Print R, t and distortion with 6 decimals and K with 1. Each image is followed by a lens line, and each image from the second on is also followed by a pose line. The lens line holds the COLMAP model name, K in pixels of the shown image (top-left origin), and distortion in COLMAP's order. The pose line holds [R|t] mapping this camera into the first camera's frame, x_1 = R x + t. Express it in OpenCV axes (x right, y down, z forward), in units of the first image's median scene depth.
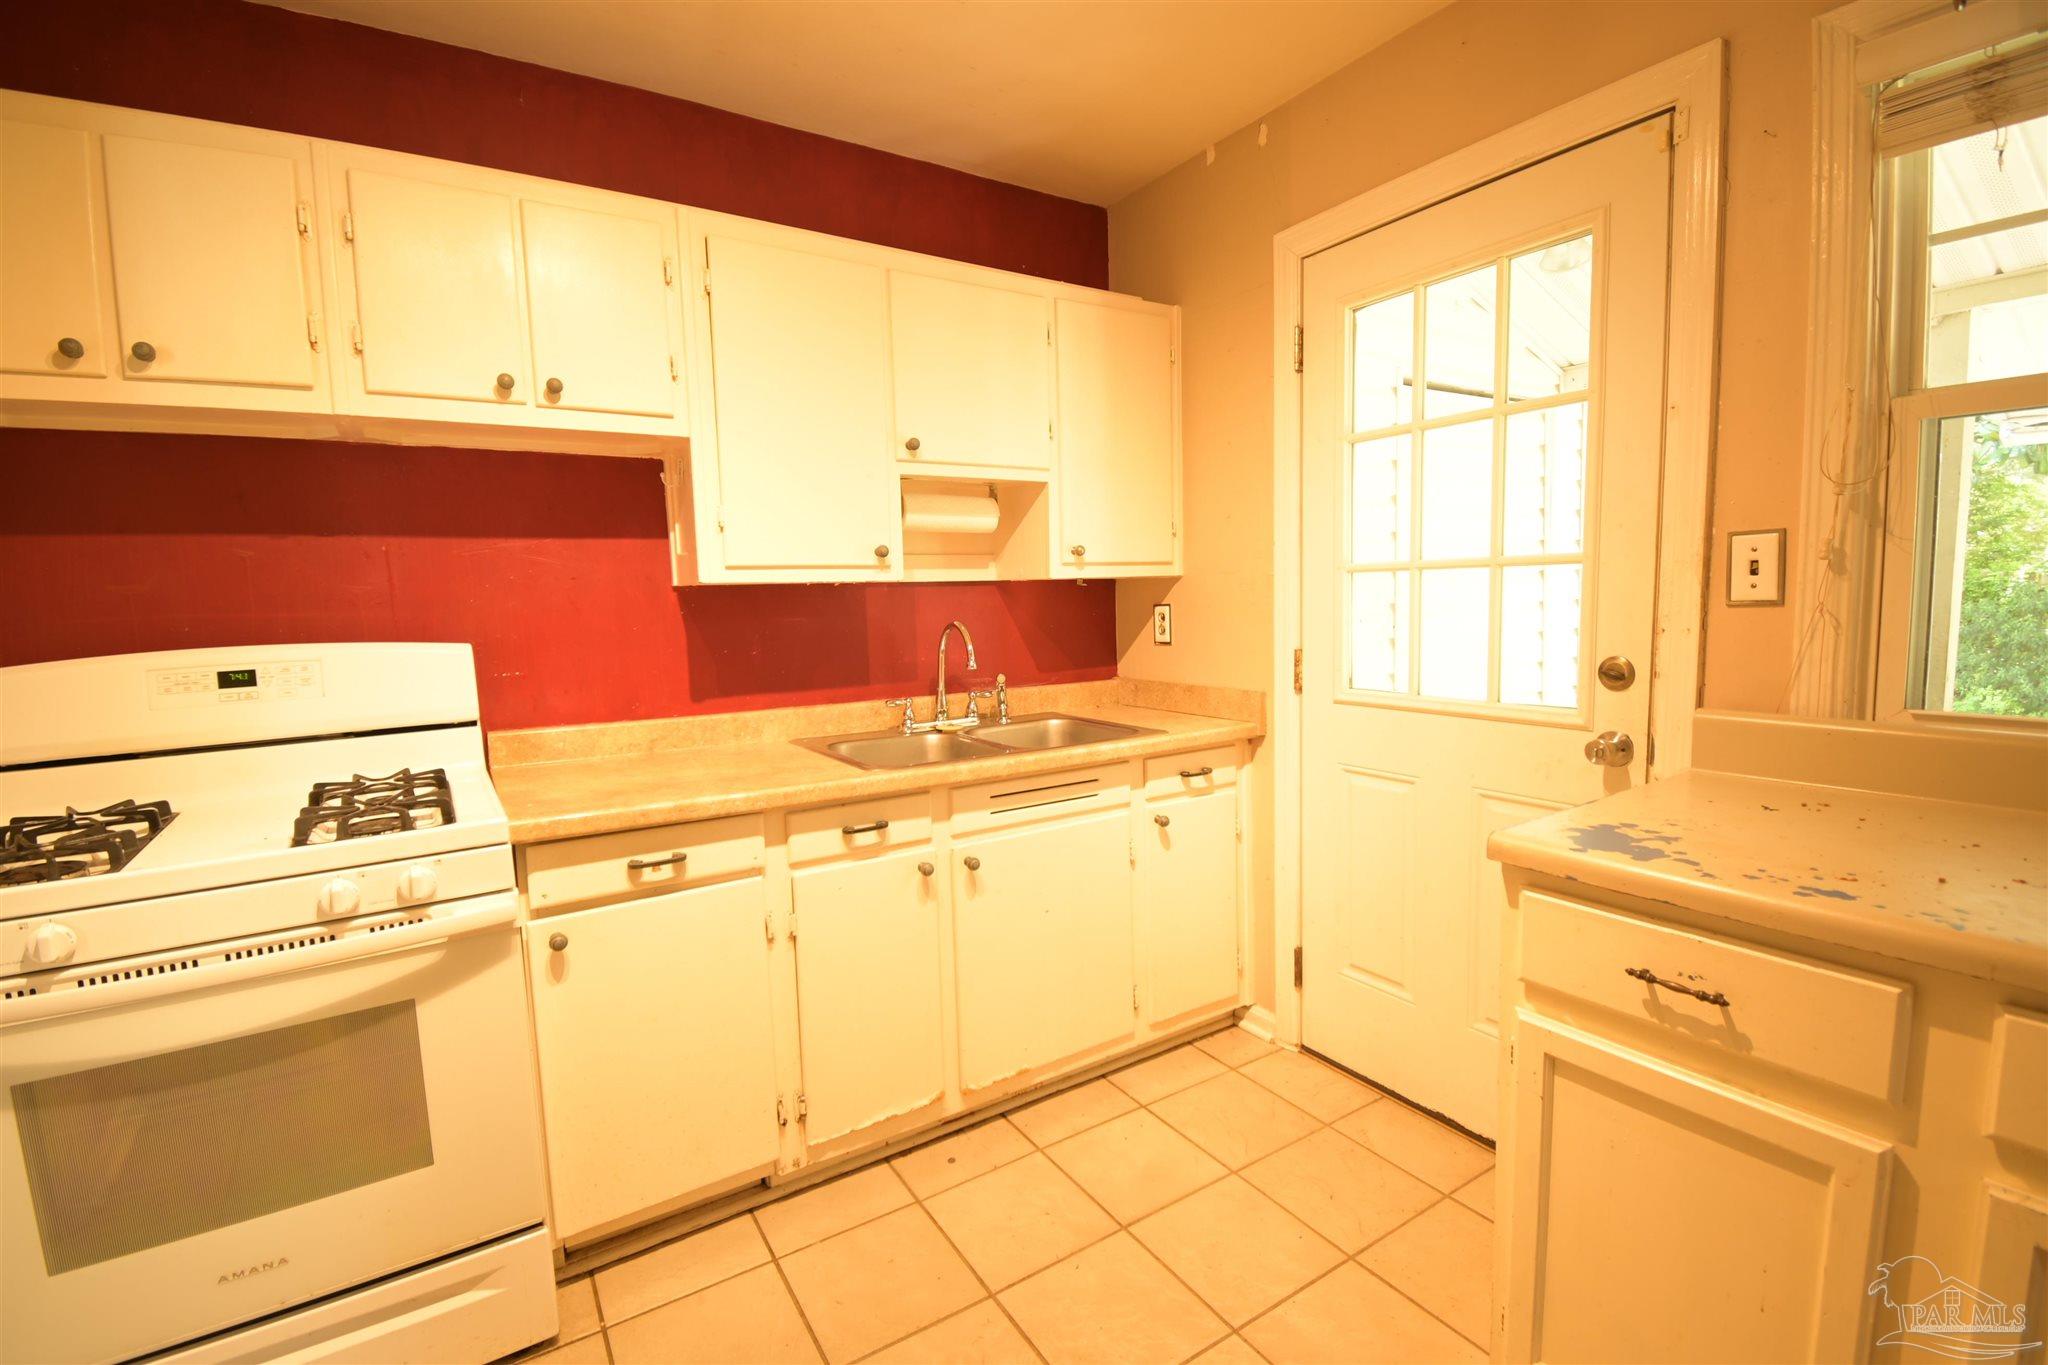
lens RADIAL K [[903.5, 0, 1025.2], [0, 903.5, 684.3], [0, 0, 1]] dist [0.010712, -0.022058]
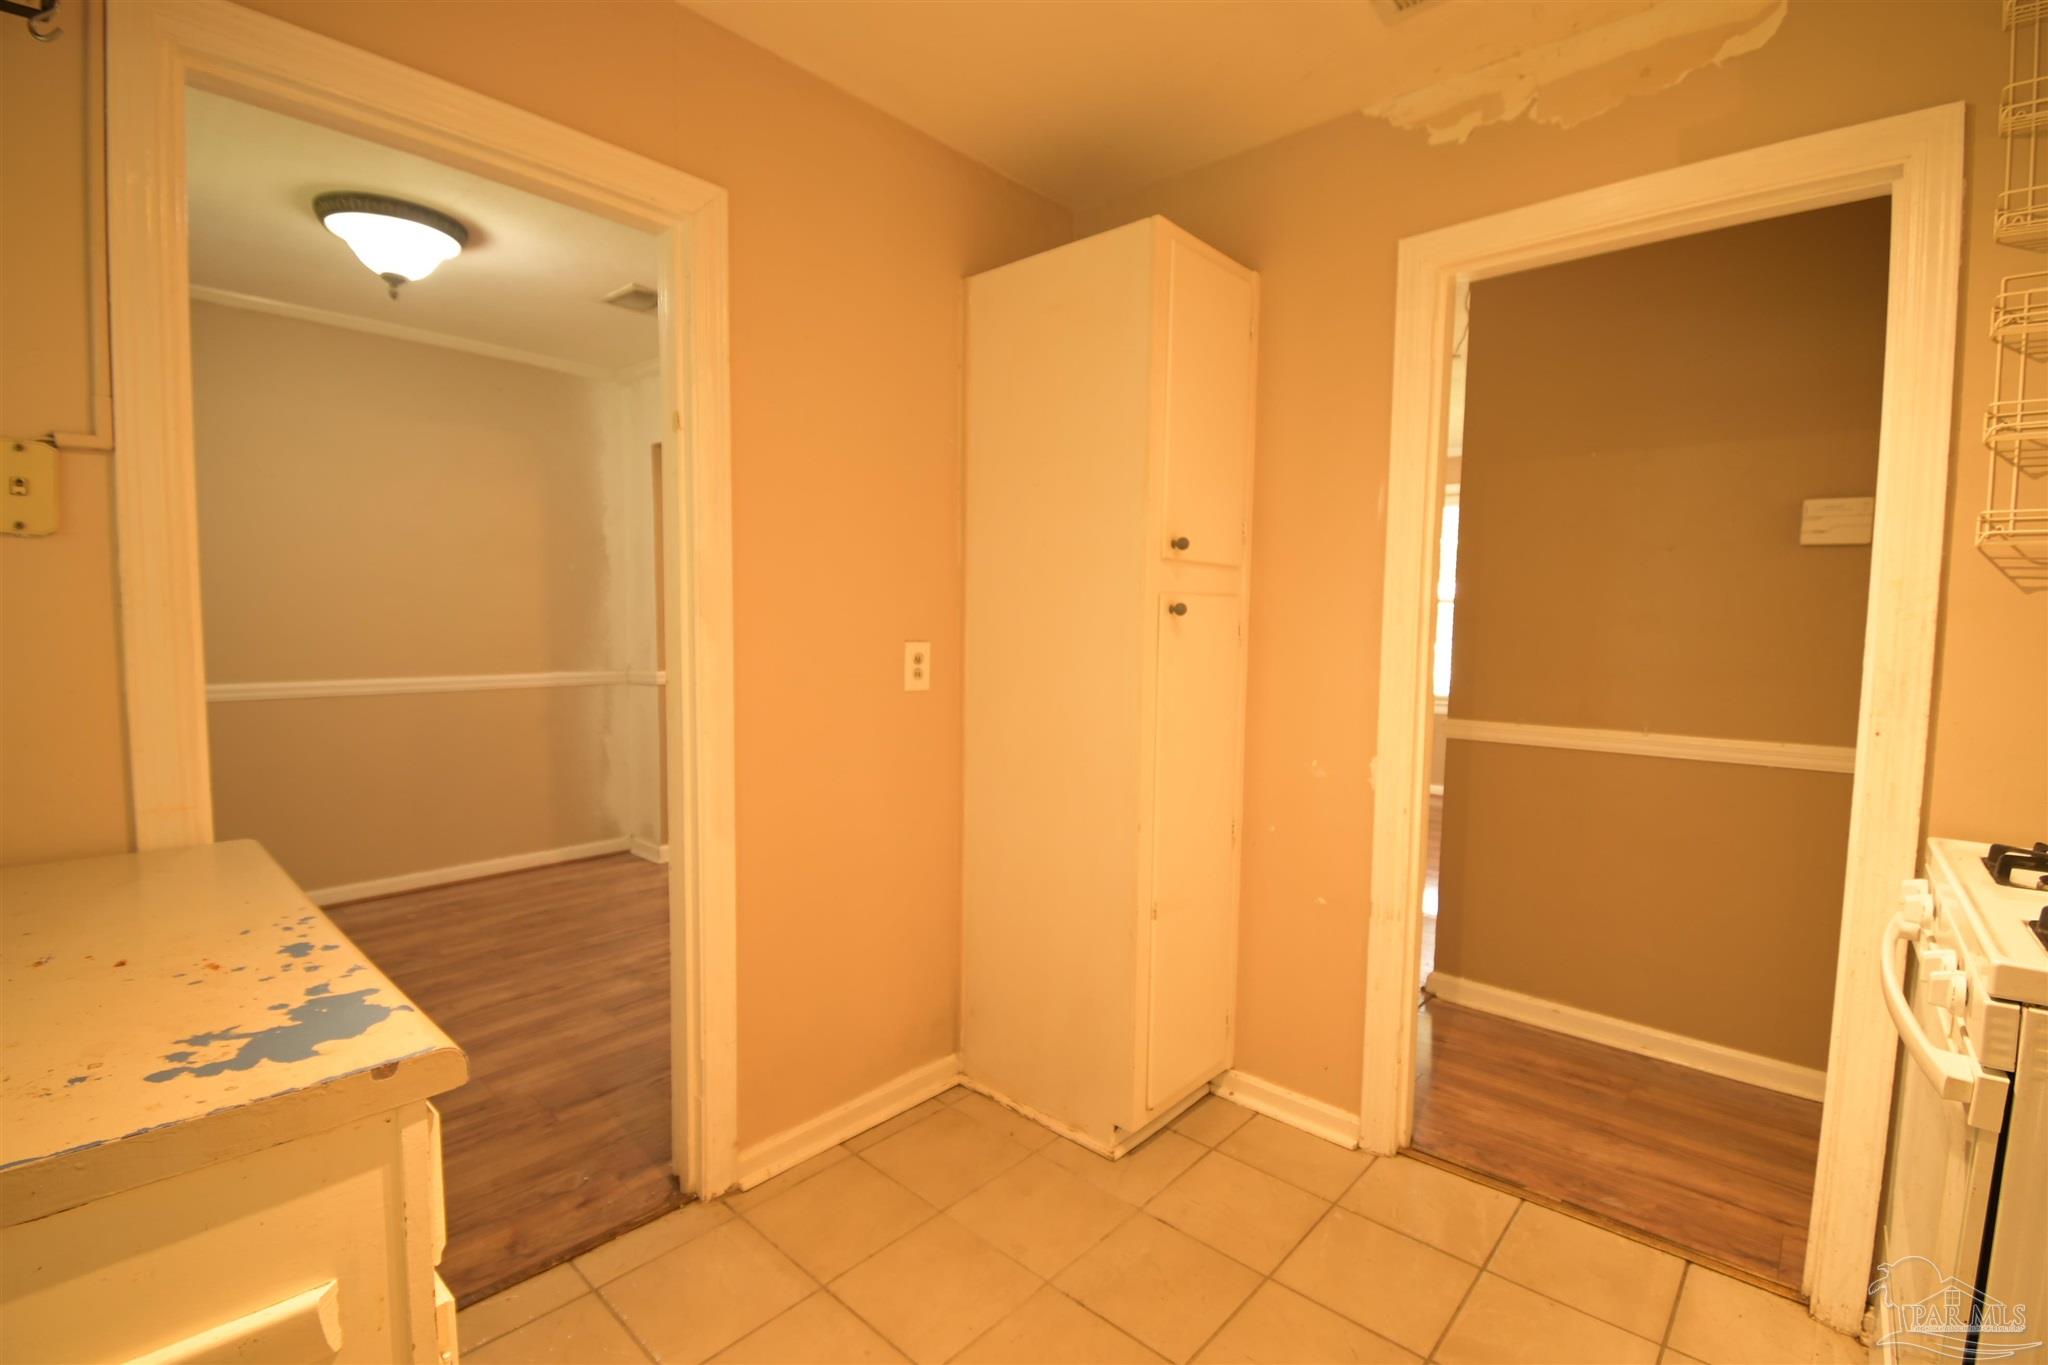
lens RADIAL K [[903.5, 0, 1025.2], [0, 903.5, 684.3], [0, 0, 1]] dist [0.010712, -0.022058]
pose [[-0.962032, 0.033460, -0.270876, 0.343168], [-0.015645, 0.984065, 0.177121, -0.203916], [0.272486, 0.174634, -0.946179, 1.816192]]
